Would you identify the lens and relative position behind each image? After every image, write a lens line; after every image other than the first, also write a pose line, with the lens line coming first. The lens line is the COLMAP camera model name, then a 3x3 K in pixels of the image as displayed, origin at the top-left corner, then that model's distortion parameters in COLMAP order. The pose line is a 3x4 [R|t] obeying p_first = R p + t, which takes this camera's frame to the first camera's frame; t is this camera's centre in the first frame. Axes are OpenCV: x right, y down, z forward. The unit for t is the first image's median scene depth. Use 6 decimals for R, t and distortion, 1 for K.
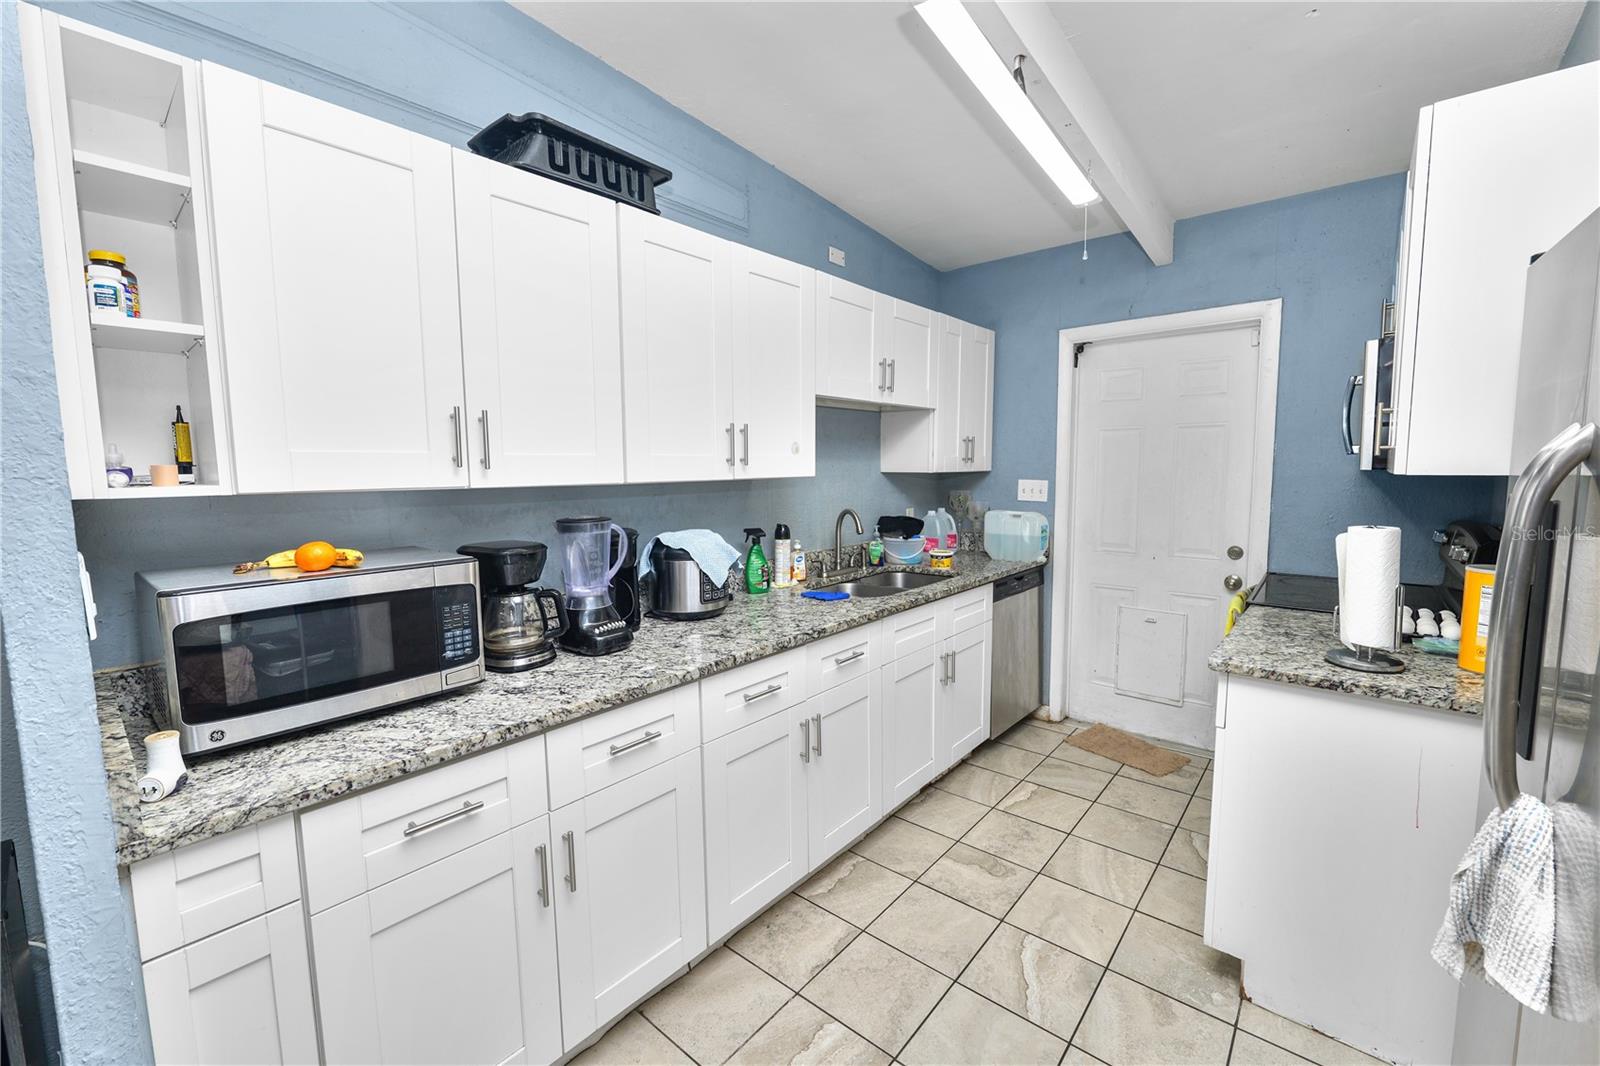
lens RADIAL K [[654.0, 0, 803.2], [0, 654.0, 529.7], [0, 0, 1]] dist [-0.008810, 0.000220]
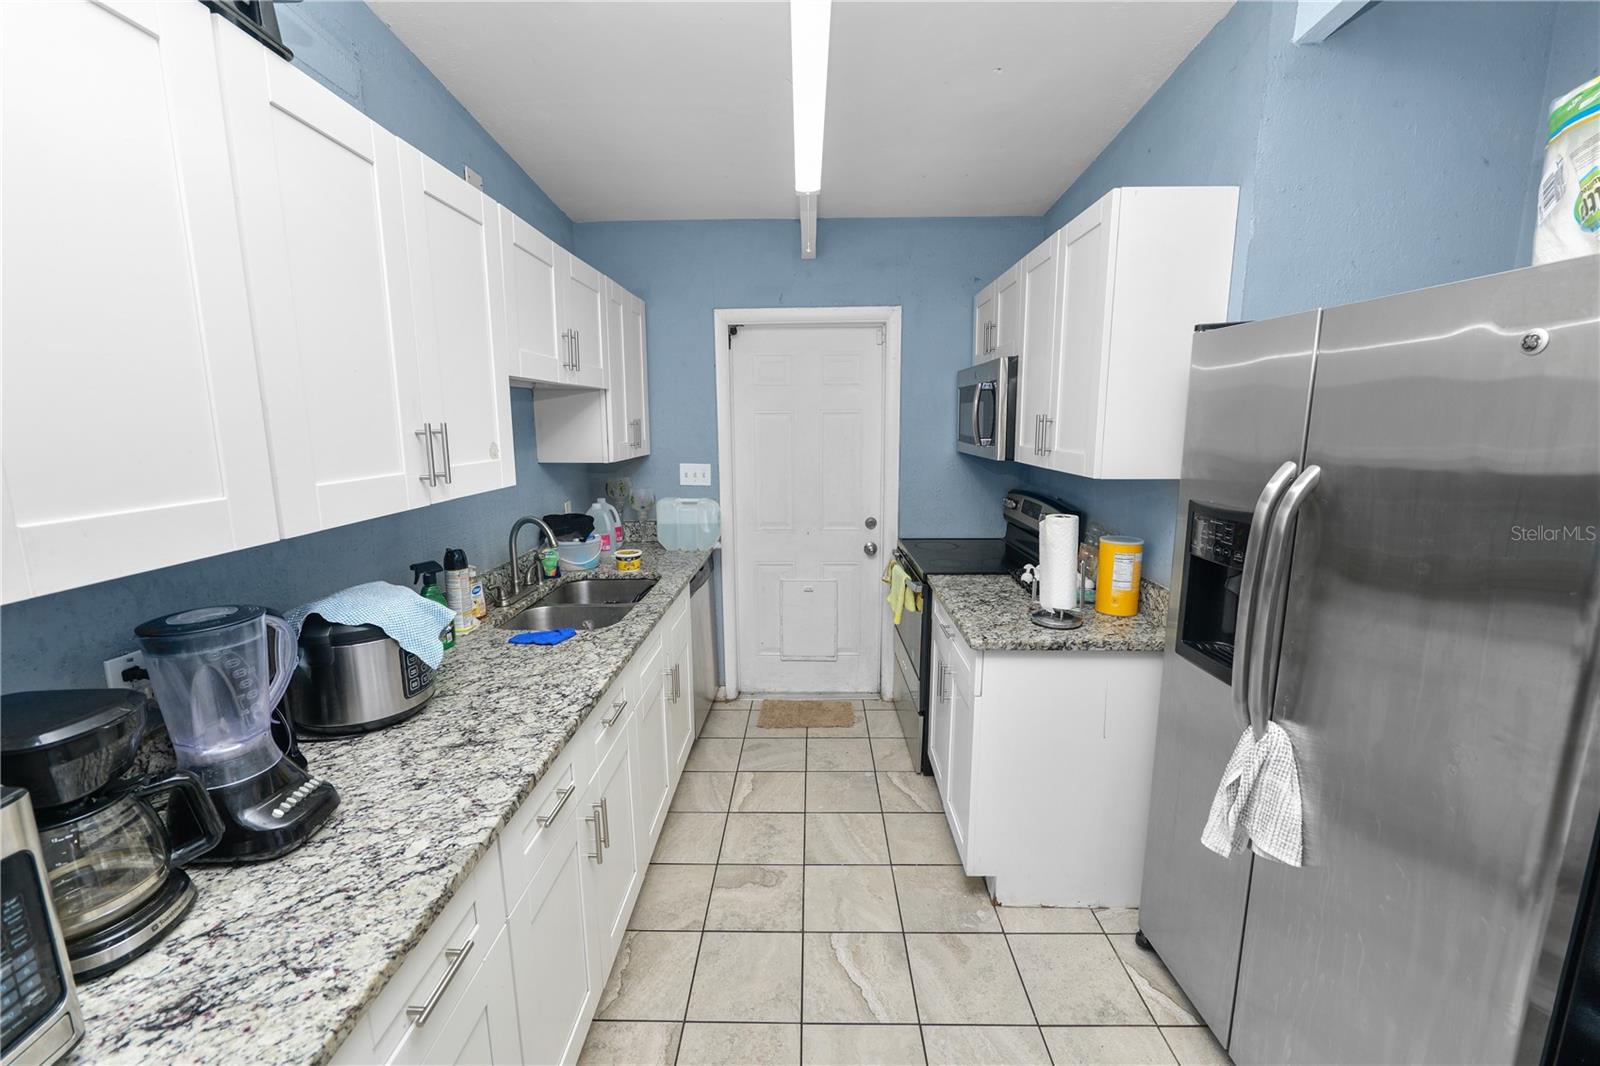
lens RADIAL K [[654.9, 0, 798.5], [0, 654.9, 534.0], [0, 0, 1]] dist [-0.009789, 0.000512]
pose [[0.774383, -0.106537, 0.623683, -0.188213], [0.061431, 0.993725, 0.093474, -0.069537], [-0.629727, -0.034071, 0.776069, 0.189156]]
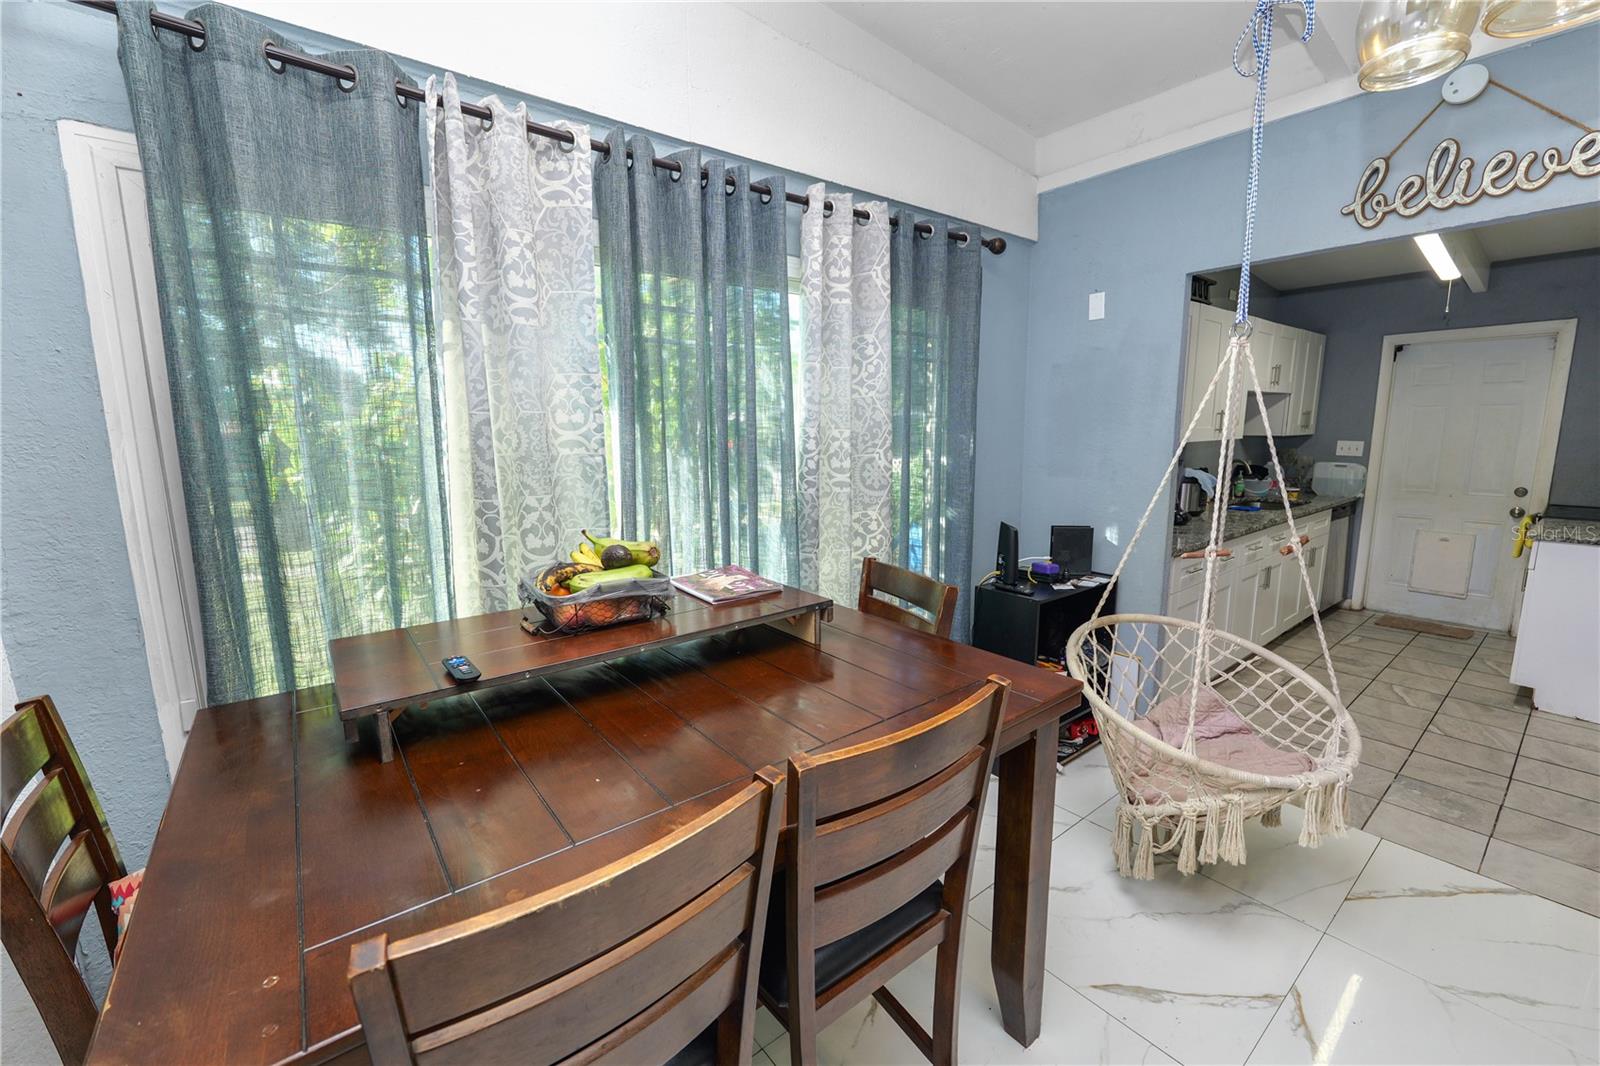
lens RADIAL K [[655.5, 0, 798.5], [0, 655.5, 530.3], [0, 0, 1]] dist [-0.007466, -0.000003]
pose [[0.980818, 0.029087, -0.192745, -0.710570], [-0.017099, 0.997831, 0.063569, 0.062538], [0.194176, -0.059054, 0.979188, -0.825222]]
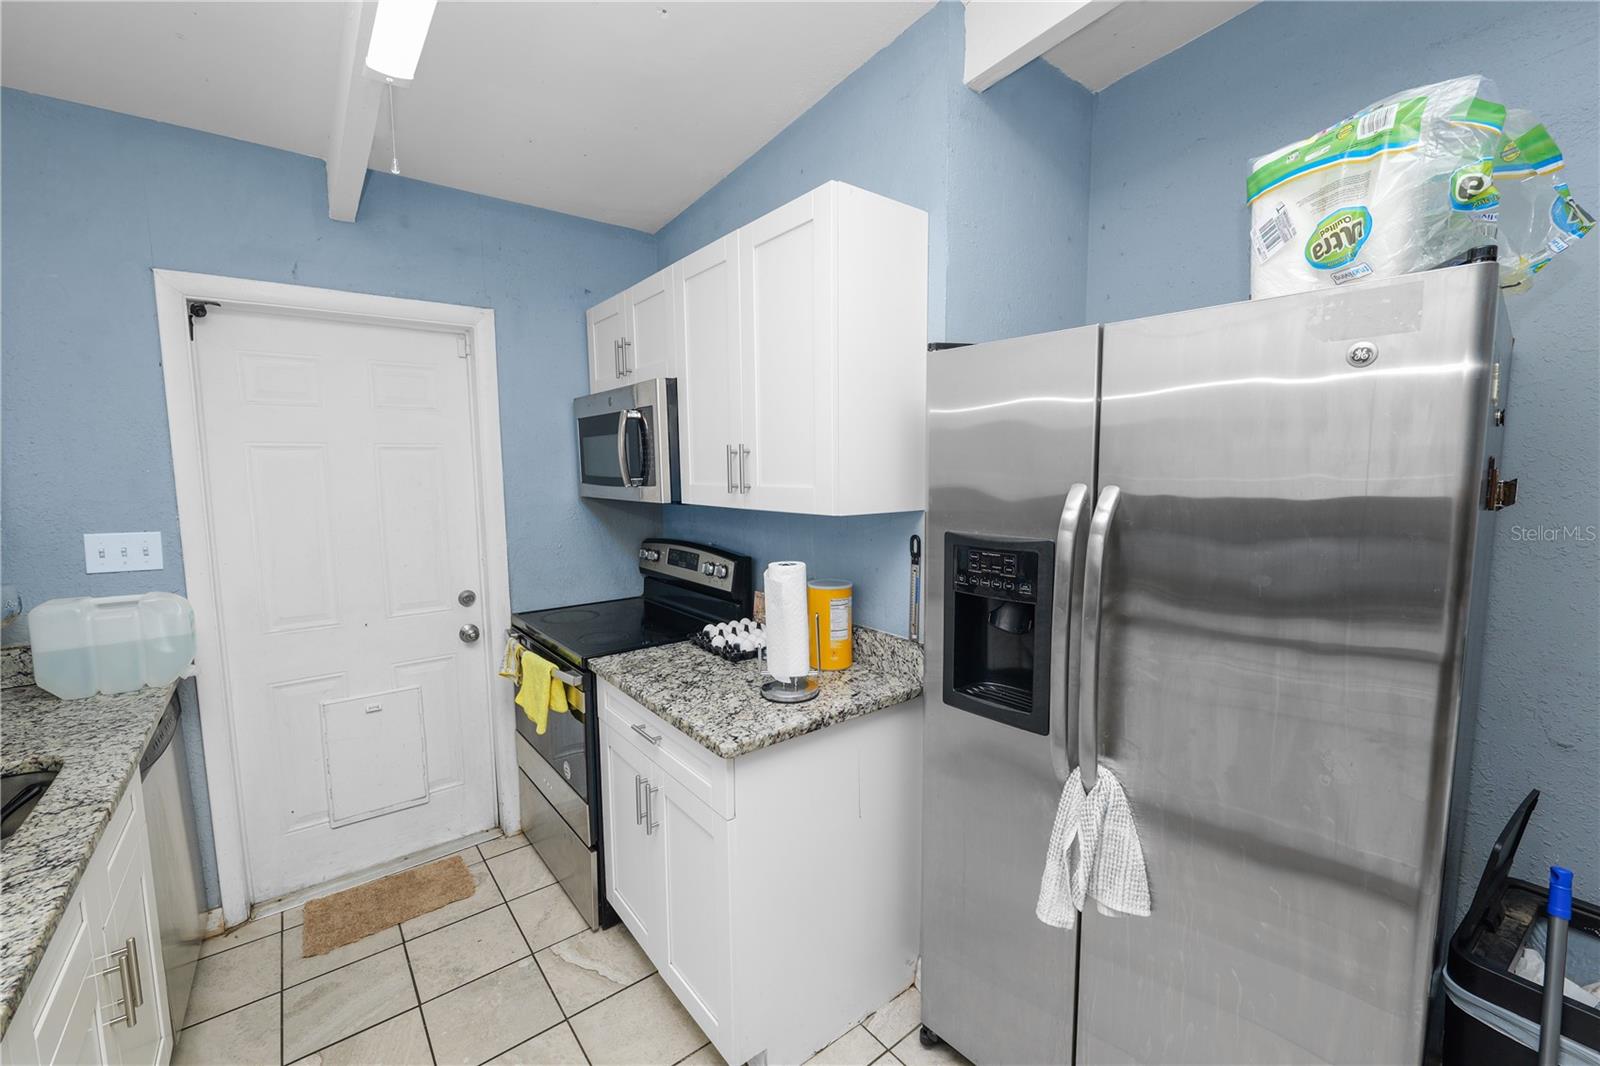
lens RADIAL K [[651.8, 0, 803.7], [0, 651.8, 532.3], [0, 0, 1]] dist [-0.013083, 0.000011]
pose [[0.187604, -0.090393, 0.978077, -0.084837], [0.101652, 0.992197, 0.072200, -0.073848], [-0.976971, 0.085879, 0.195329, 0.439031]]
